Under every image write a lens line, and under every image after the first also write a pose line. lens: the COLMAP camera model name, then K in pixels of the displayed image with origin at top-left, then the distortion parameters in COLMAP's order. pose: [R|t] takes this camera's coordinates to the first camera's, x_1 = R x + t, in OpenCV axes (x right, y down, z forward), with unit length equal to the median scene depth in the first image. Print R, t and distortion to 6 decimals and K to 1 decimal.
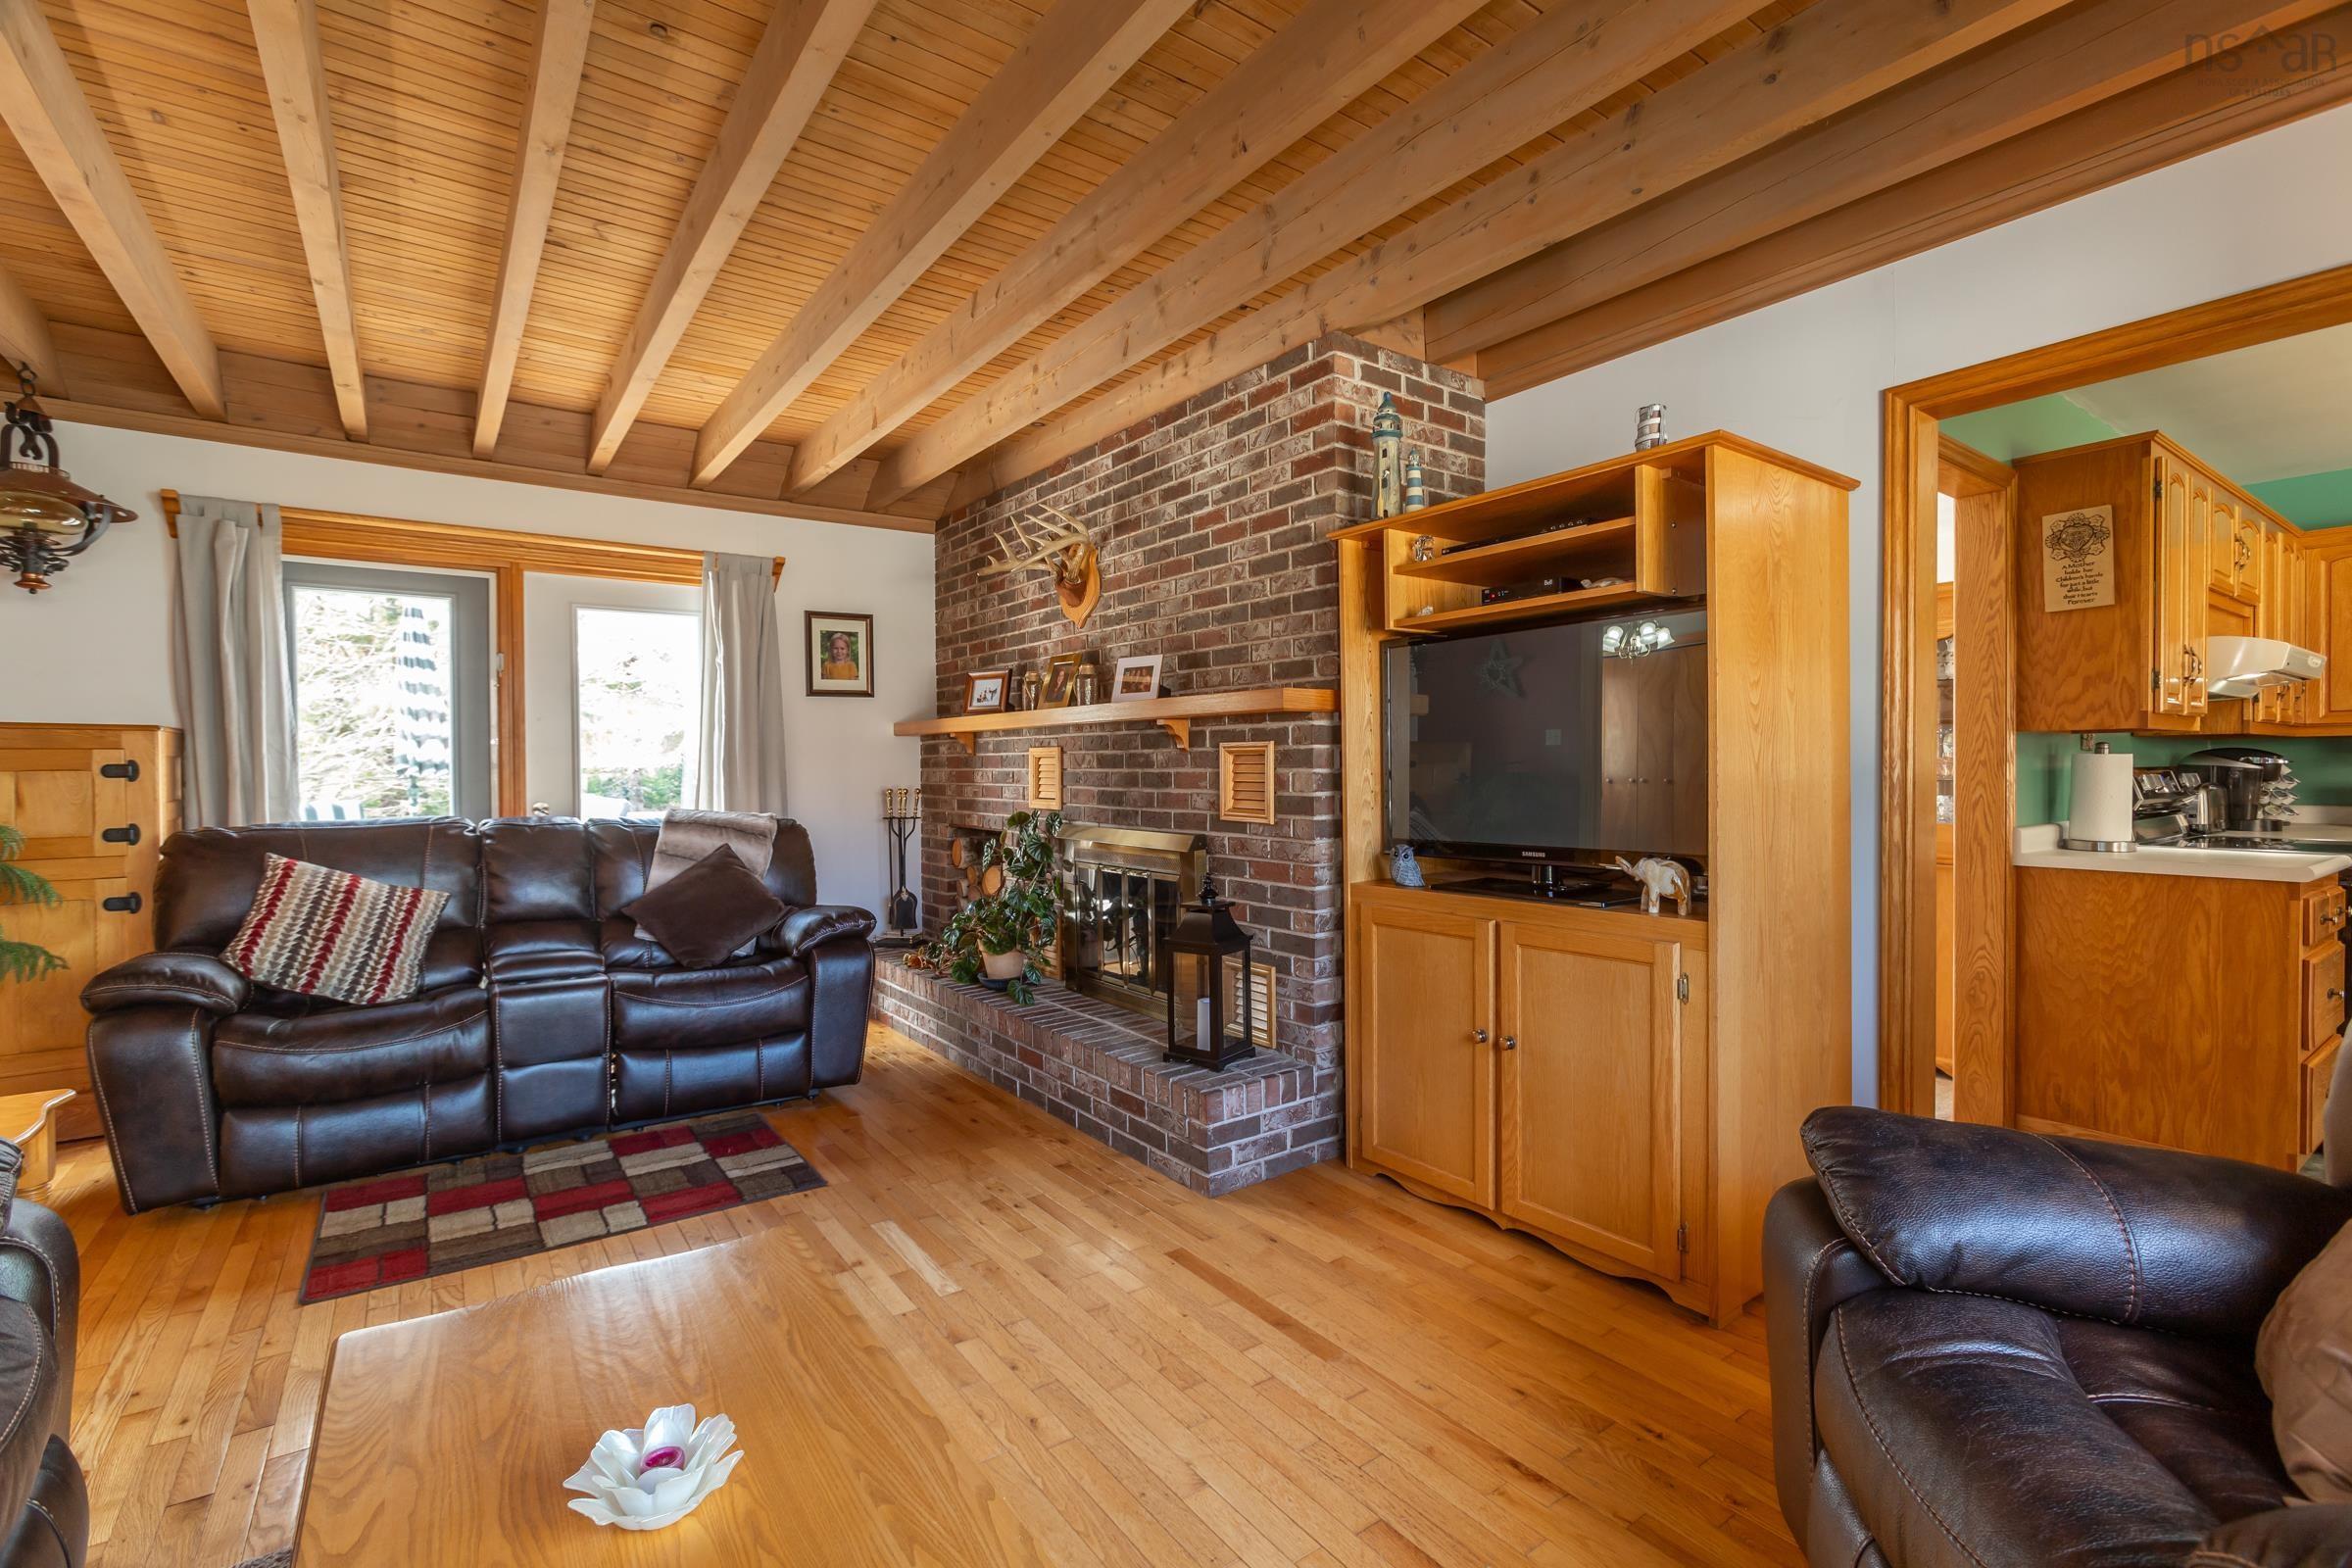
lens RADIAL K [[1049.0, 0, 1176.0], [0, 1049.0, 784.0], [0, 0, 1]] dist [-0.001414, -0.000053]
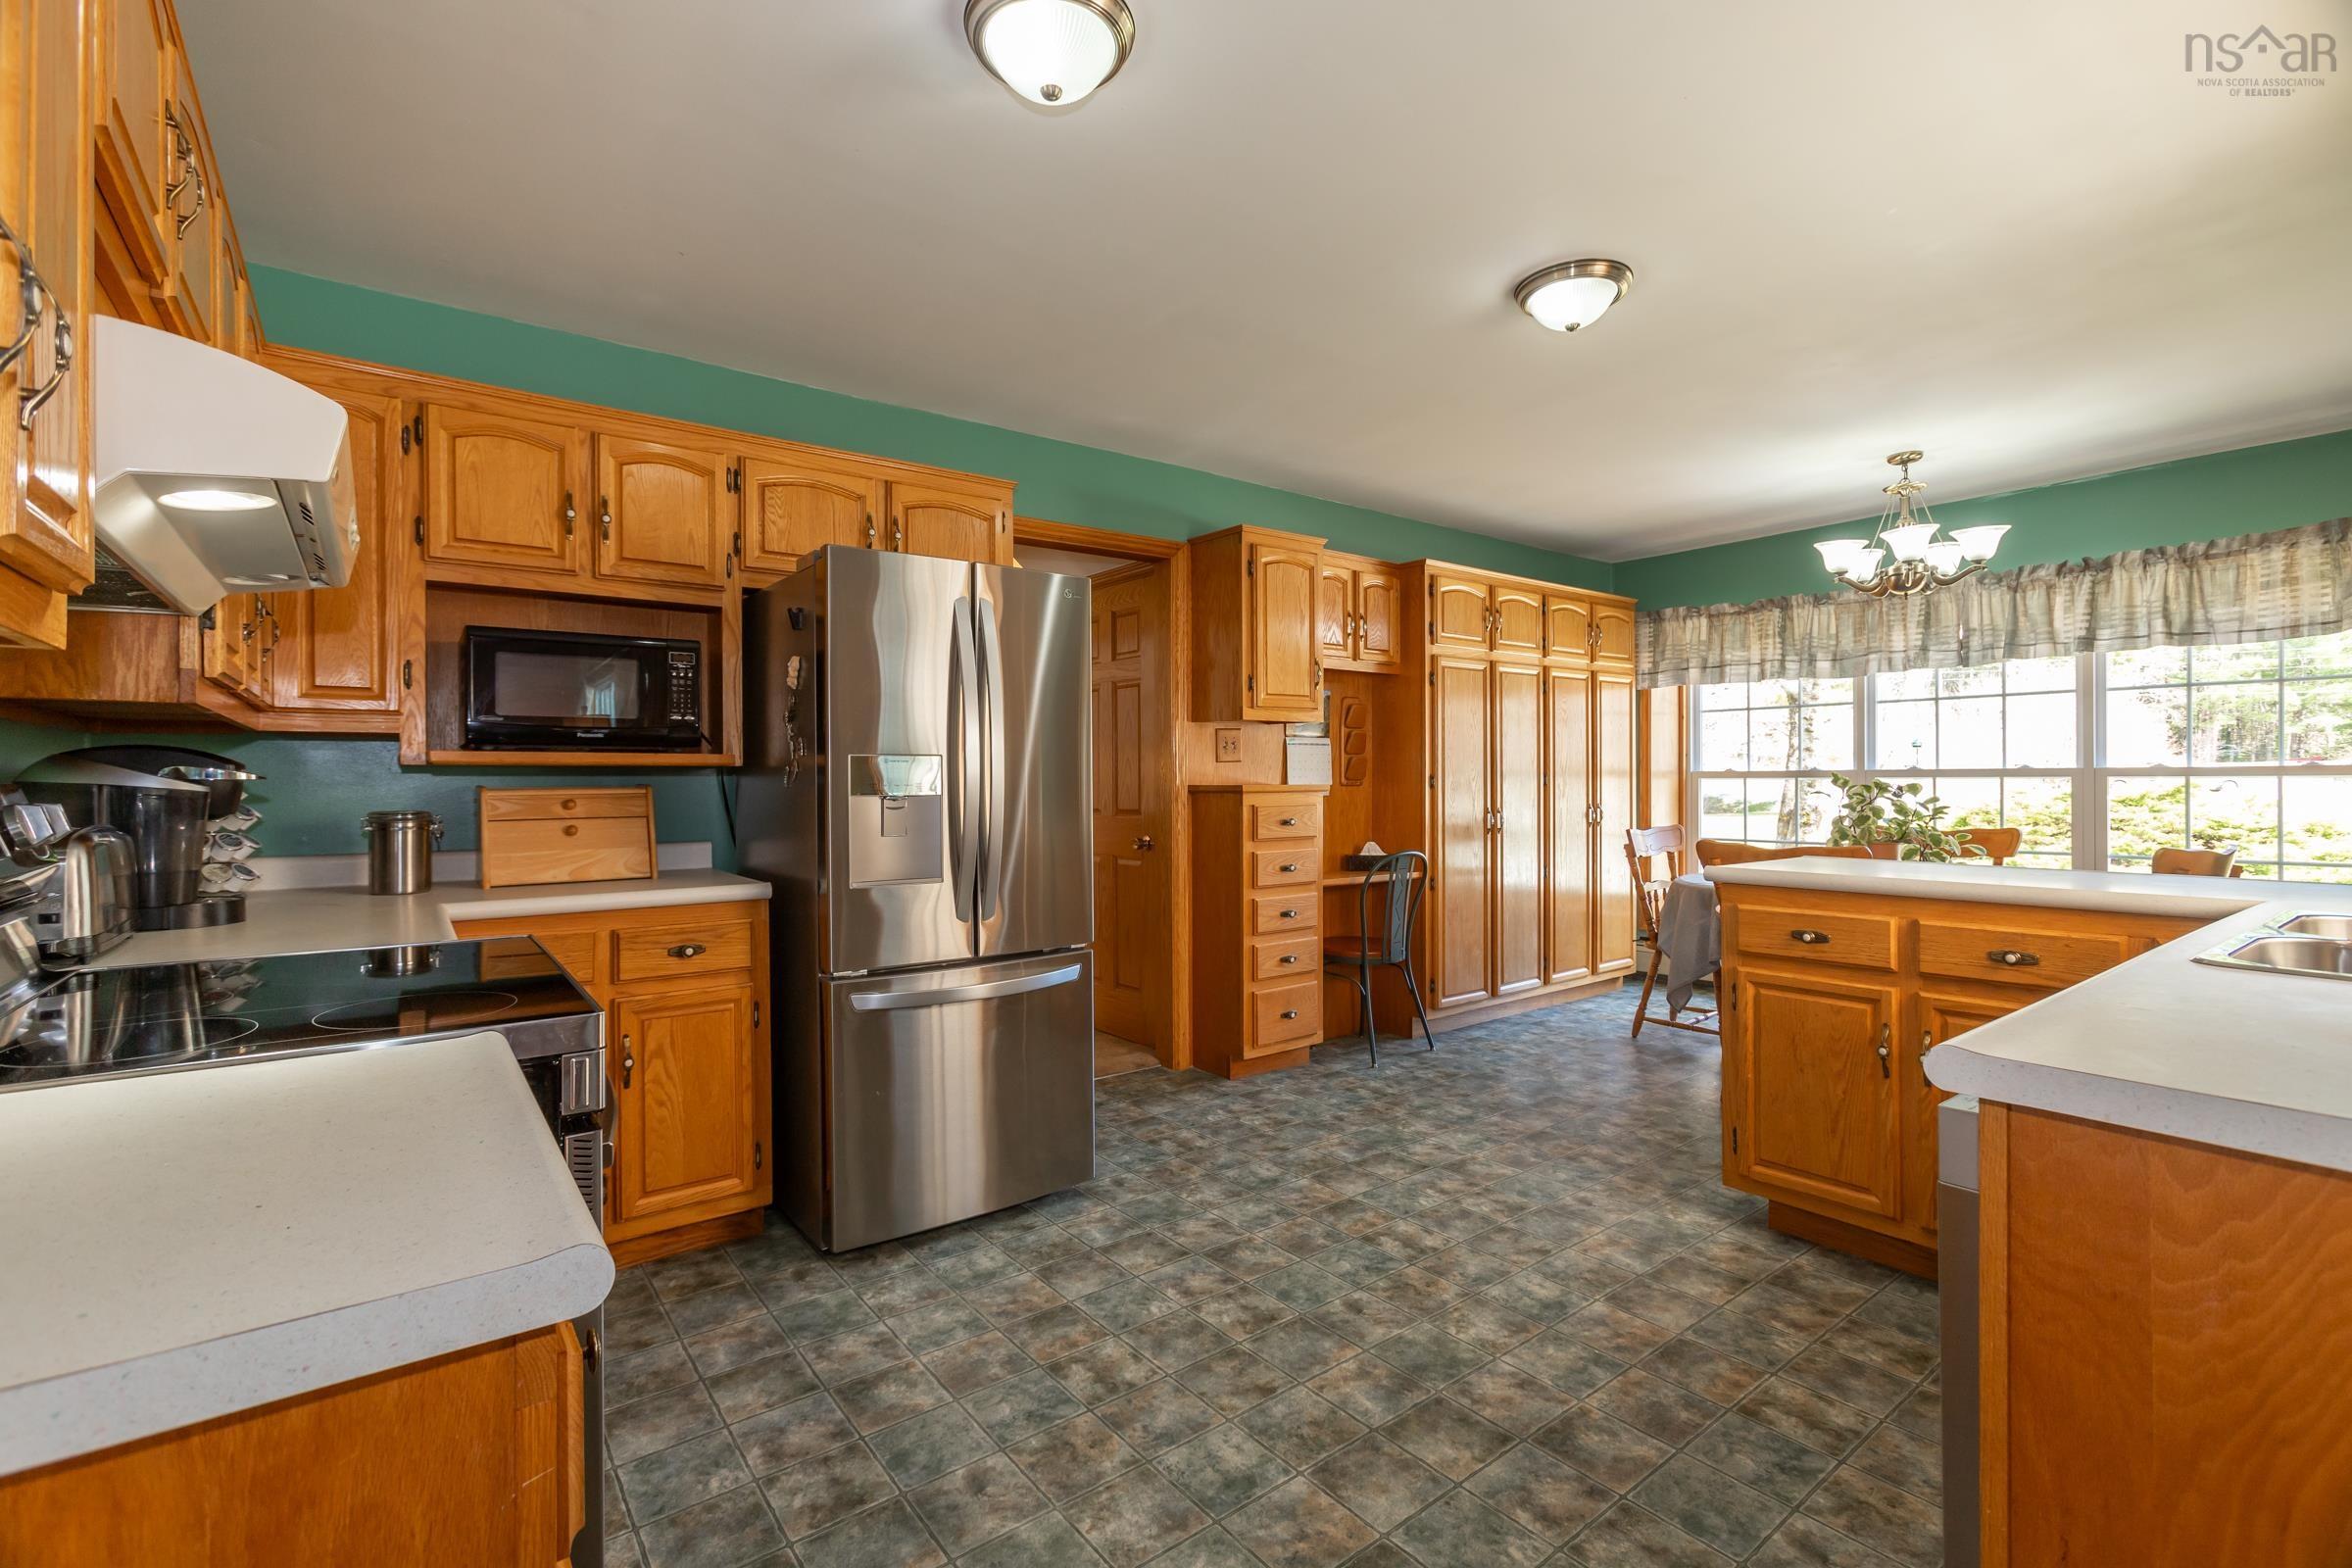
lens RADIAL K [[1049.0, 0, 1176.0], [0, 1049.0, 784.0], [0, 0, 1]] dist [-0.001414, -0.000053]
pose [[-0.020490, 0.001252, 0.999789, 0.578236], [0.022436, 0.999748, -0.000792, -0.007786], [-0.999538, 0.022415, -0.020512, 0.594351]]
